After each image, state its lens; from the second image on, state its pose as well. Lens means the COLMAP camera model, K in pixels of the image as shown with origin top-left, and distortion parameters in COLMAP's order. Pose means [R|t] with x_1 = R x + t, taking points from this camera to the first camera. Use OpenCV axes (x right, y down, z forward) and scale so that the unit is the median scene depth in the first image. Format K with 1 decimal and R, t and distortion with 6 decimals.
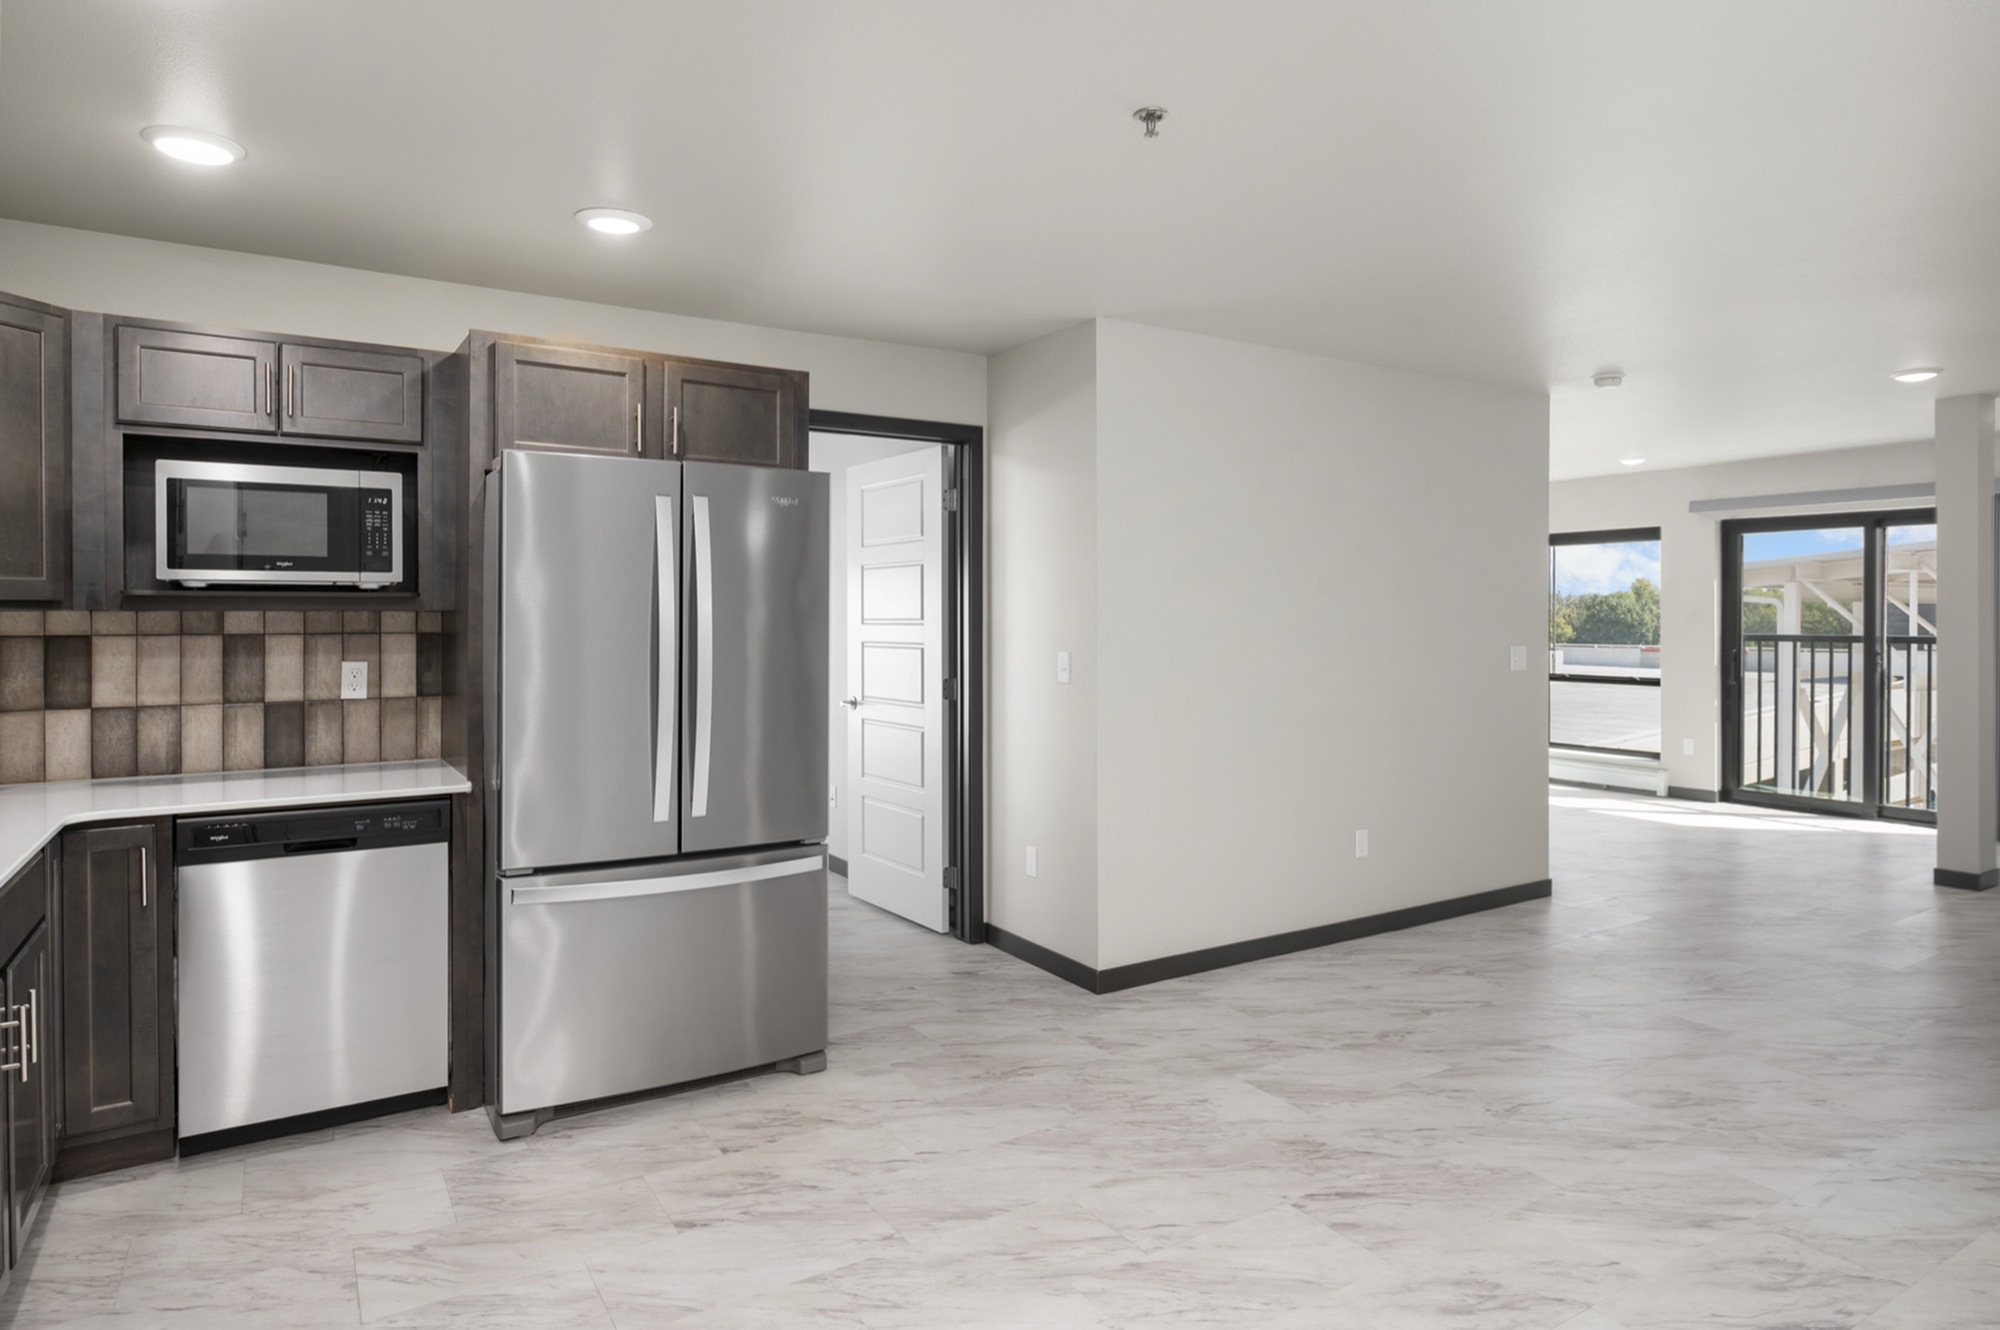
lens RADIAL K [[1153.6, 0, 1022.8], [0, 1153.6, 620.8], [0, 0, 1]] dist [-0.003844, 0.000821]
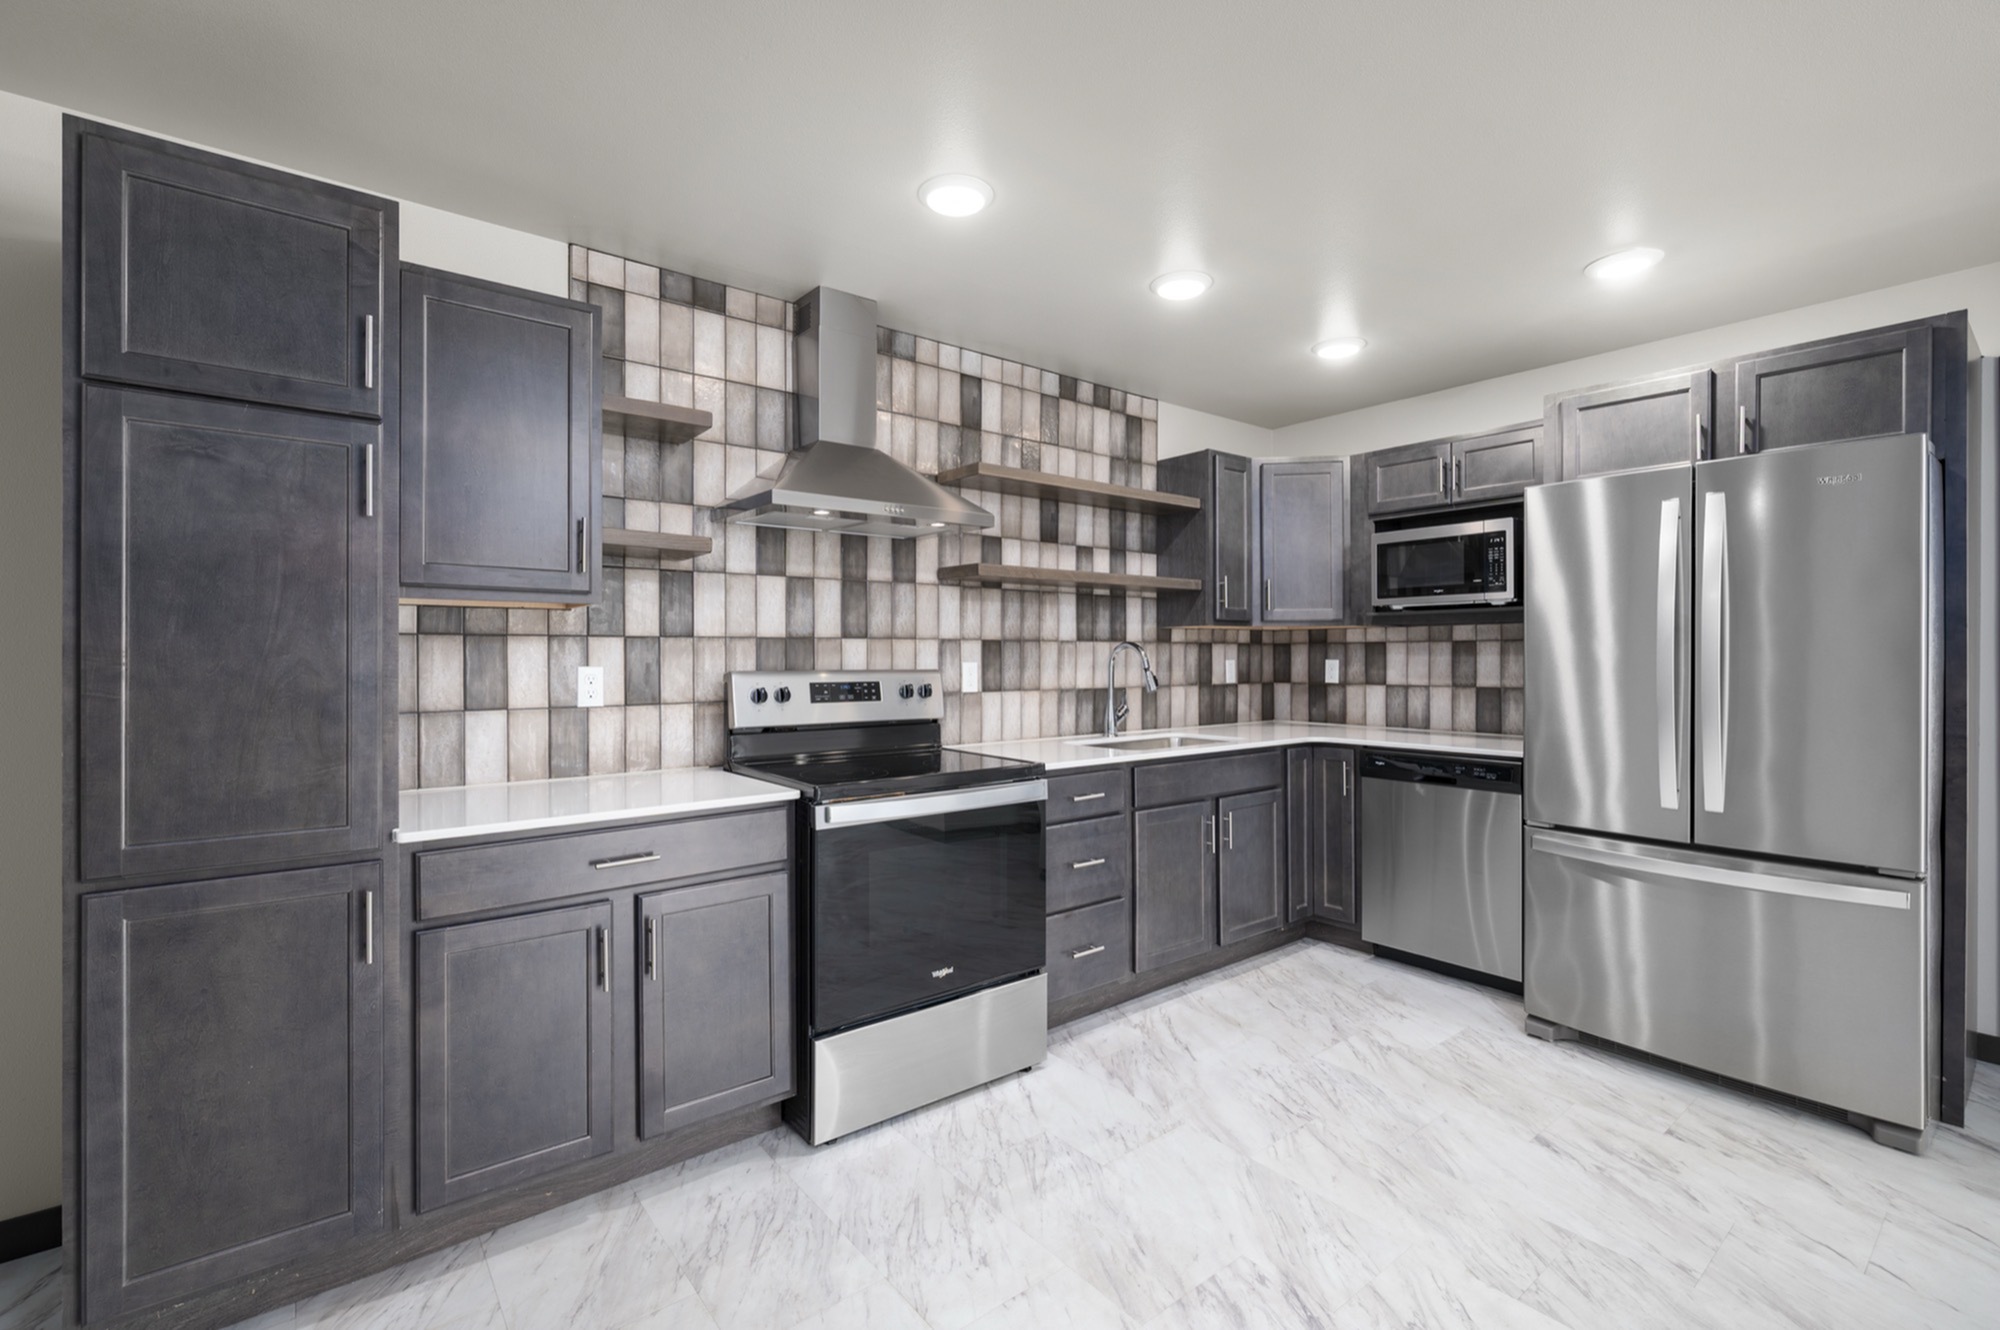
lens RADIAL K [[884.4, 0, 999.7], [0, 884.4, 656.1], [0, 0, 1]] dist [0.001645, 0.001501]
pose [[0.105900, -0.000490, -0.994377, 0.426275], [-0.000756, 1.000000, -0.000573, 0.034959], [0.994377, 0.000812, 0.105899, 0.300340]]
